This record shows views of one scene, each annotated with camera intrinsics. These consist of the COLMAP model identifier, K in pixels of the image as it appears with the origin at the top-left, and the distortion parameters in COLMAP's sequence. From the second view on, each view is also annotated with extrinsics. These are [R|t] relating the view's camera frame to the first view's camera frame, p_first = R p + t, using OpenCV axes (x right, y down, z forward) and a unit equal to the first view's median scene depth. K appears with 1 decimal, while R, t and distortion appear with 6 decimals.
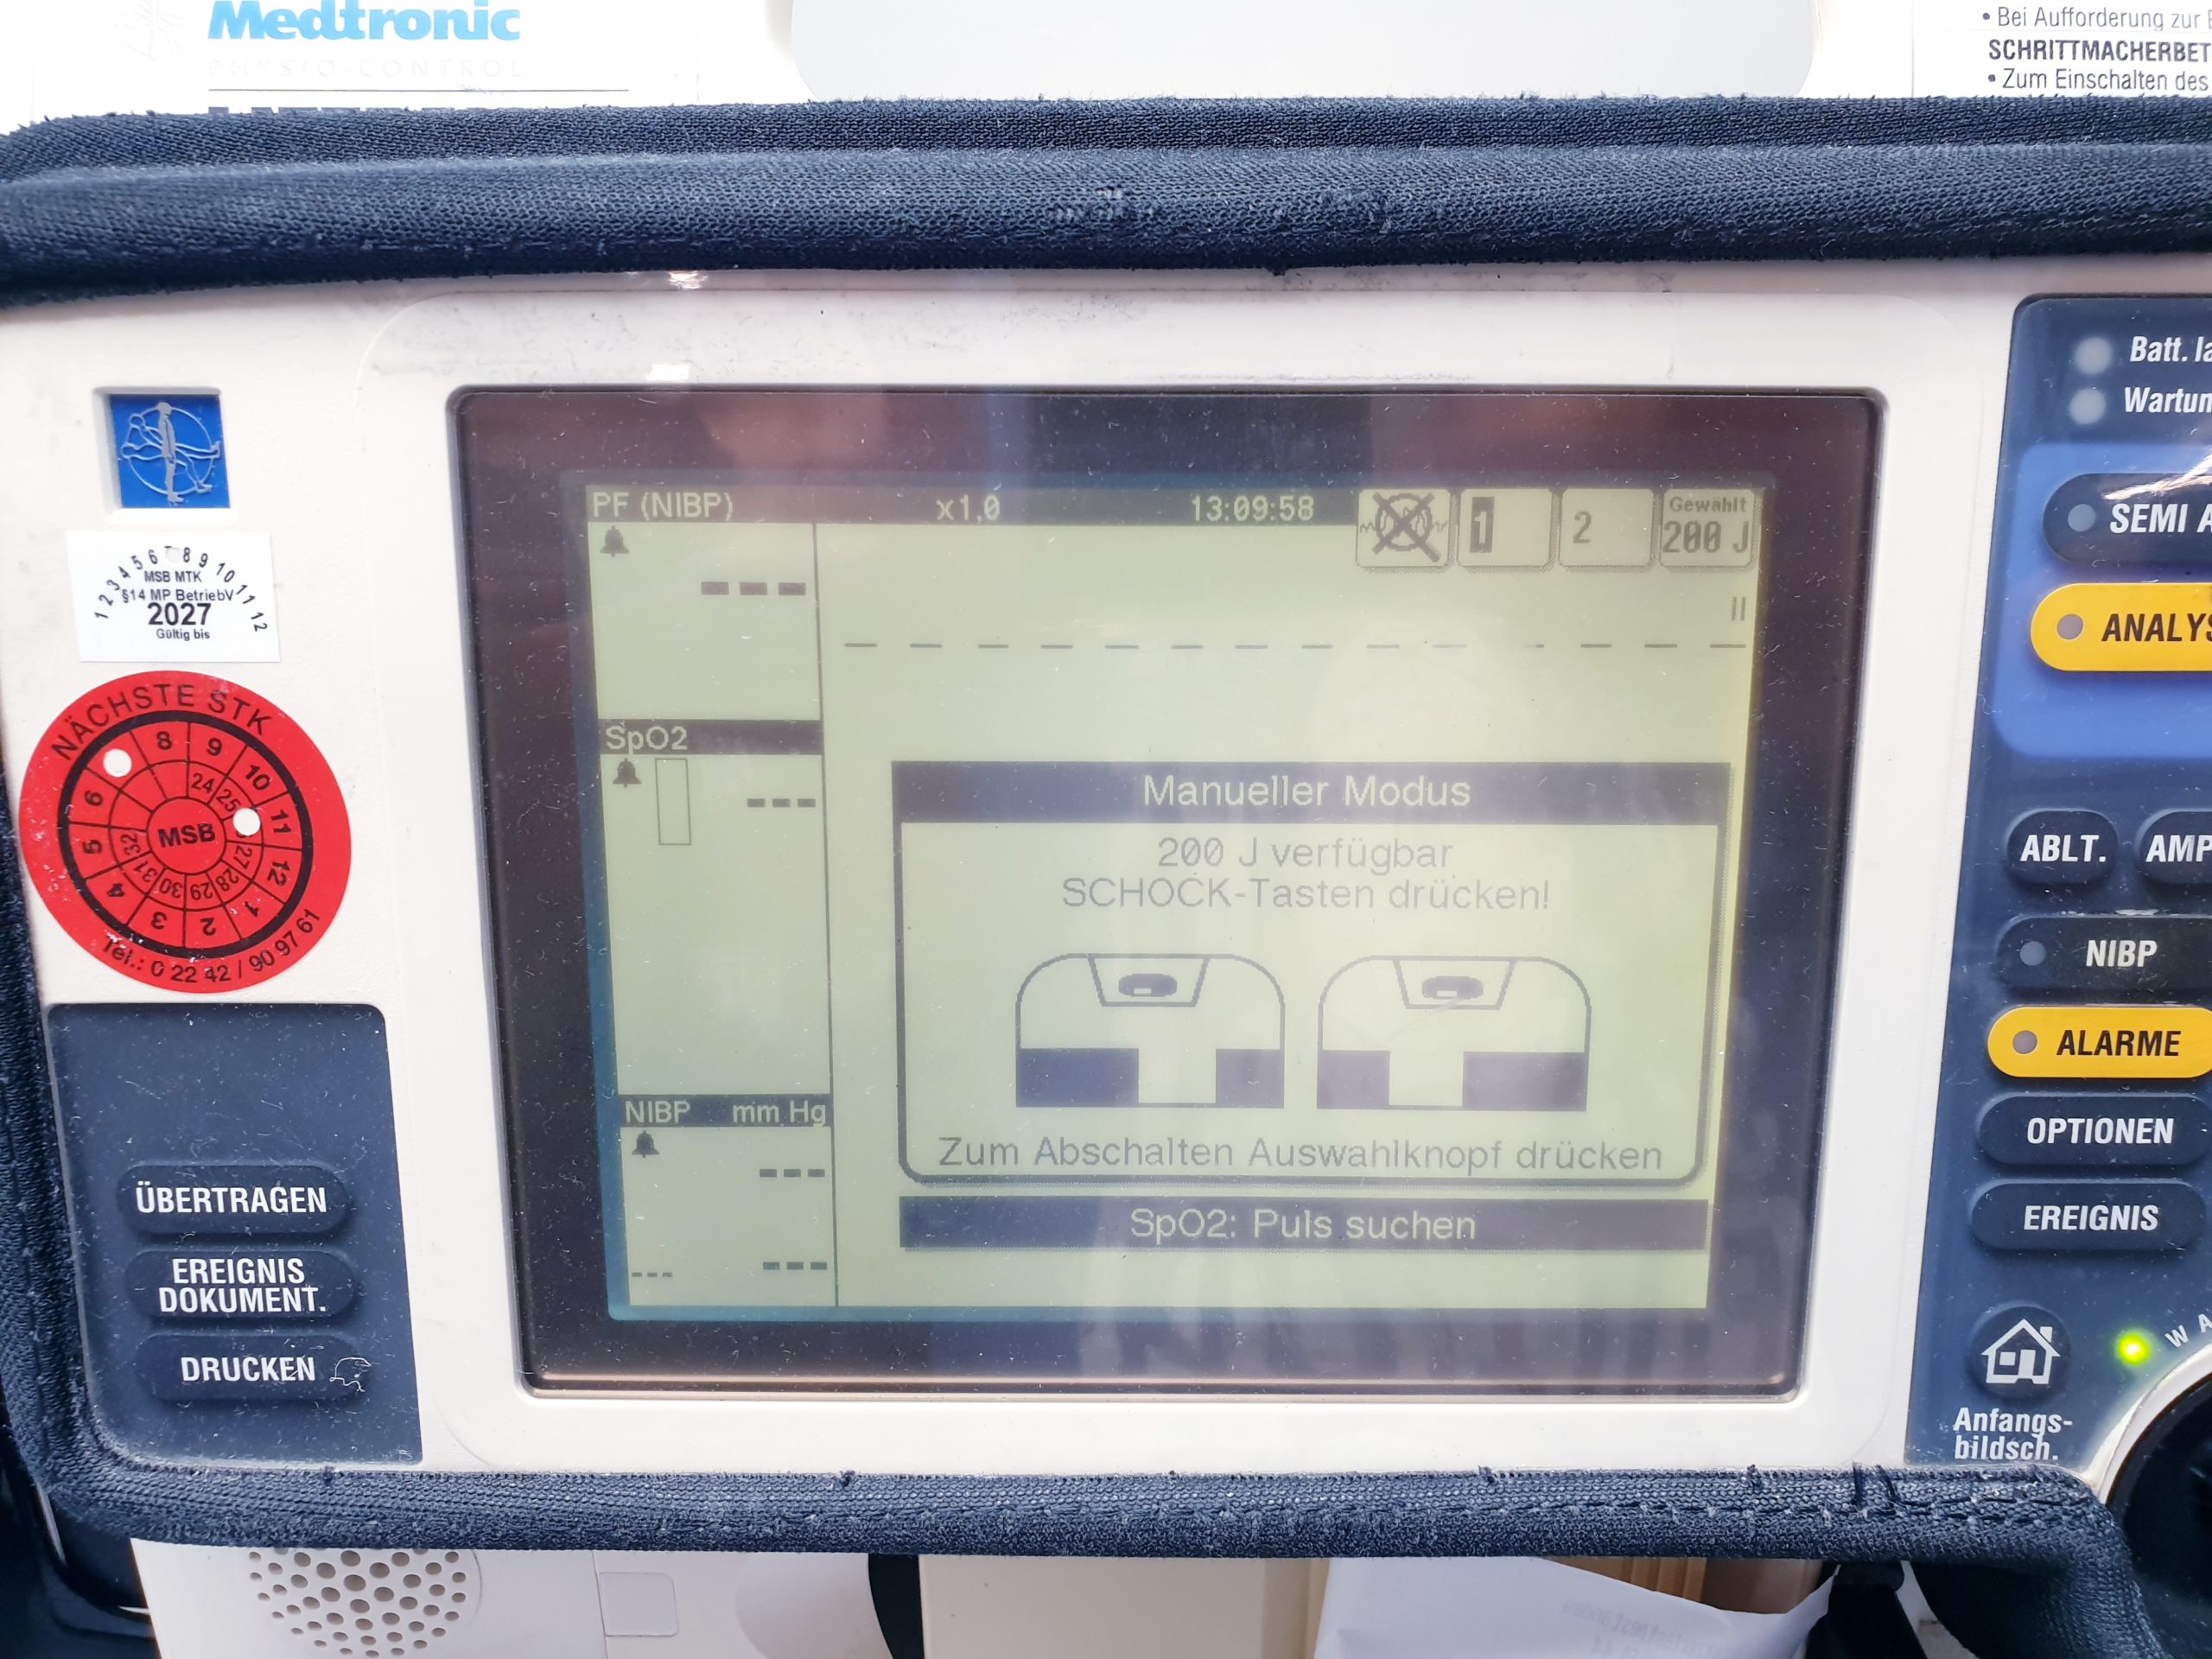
lens RADIAL K [[1786.5, 0, 1118.6], [0, 1786.5, 802.4], [0, 0, 1]] dist [-0.052991, 0.091678]
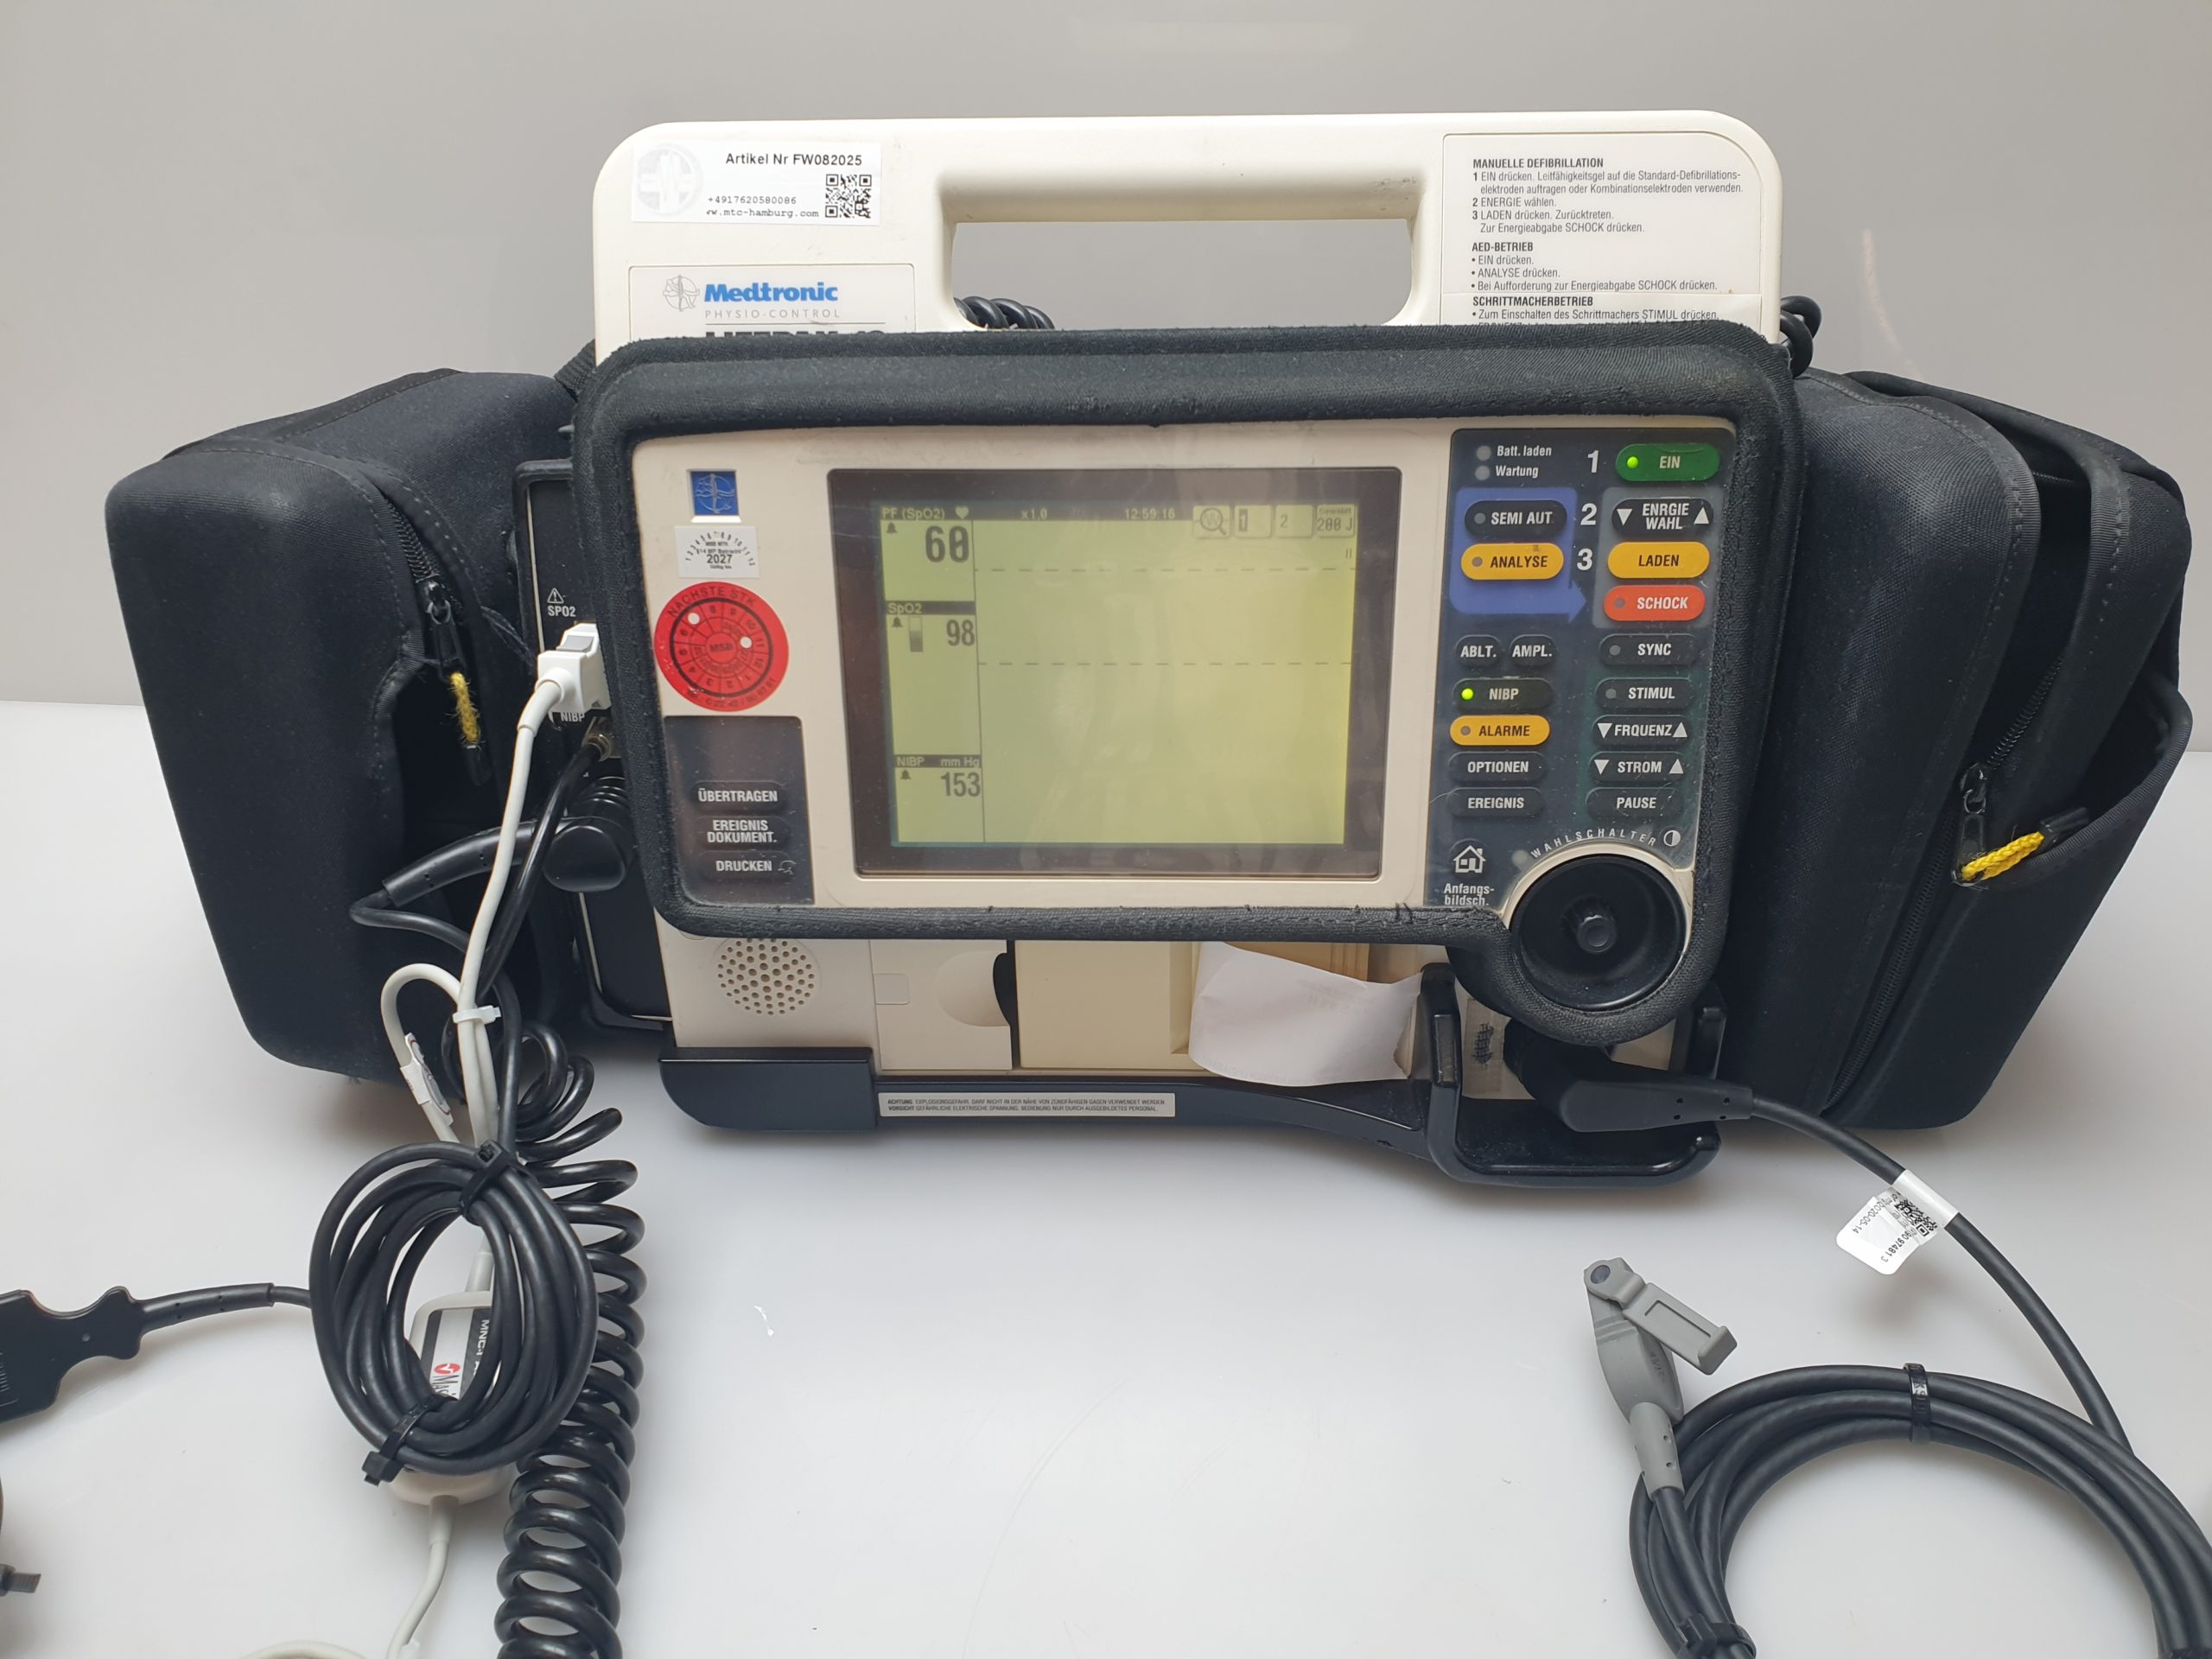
lens RADIAL K [[1733.7, 0, 1115.6], [0, 1733.7, 827.0], [0, 0, 1]] dist [0.169027, -0.552639]
pose [[0.999512, 0.000870, -0.031210, 0.101399], [0.003577, 0.989841, 0.142134, -0.077118], [0.031017, -0.142176, 0.989355, -1.411754]]
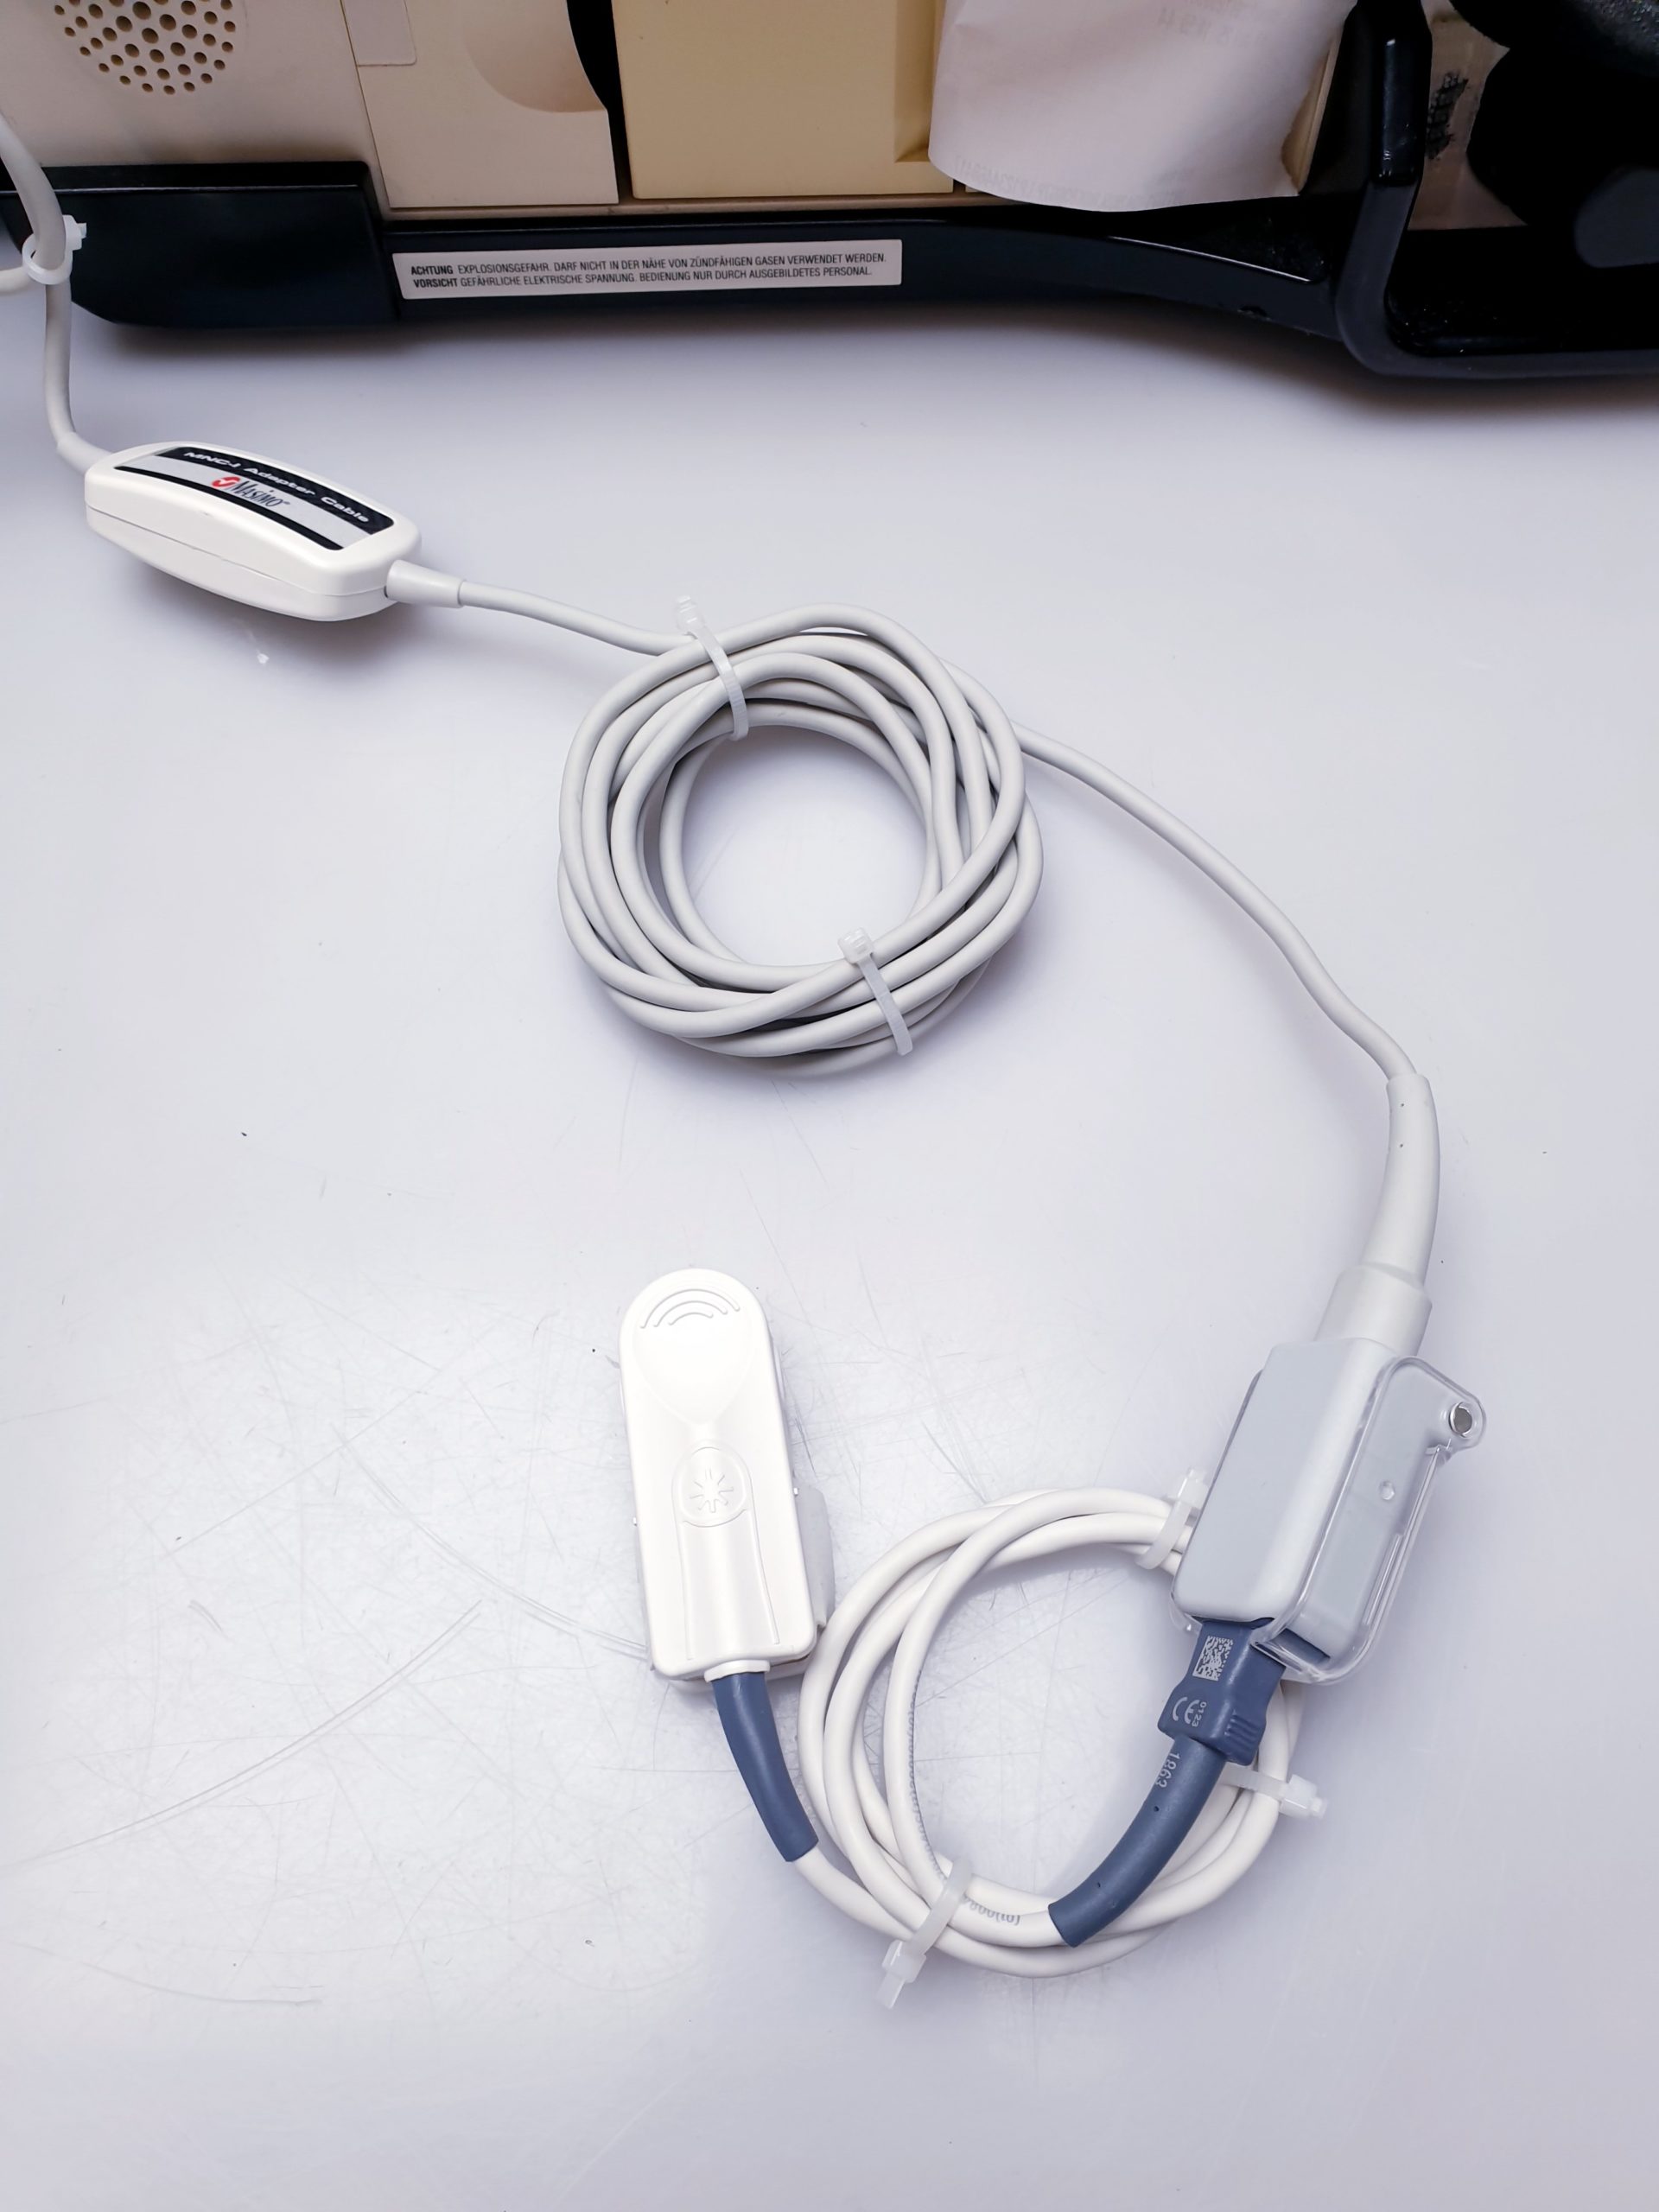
lens RADIAL K [[1740.1, 0, 839.0], [0, 1740.1, 1129.4], [0, 0, 1]] dist [0.000867, -0.008766]
pose [[0.999393, -0.032542, 0.012432, 0.003608], [0.017791, 0.783608, 0.621001, 0.384365], [-0.029951, -0.620403, 0.783711, -0.501025]]
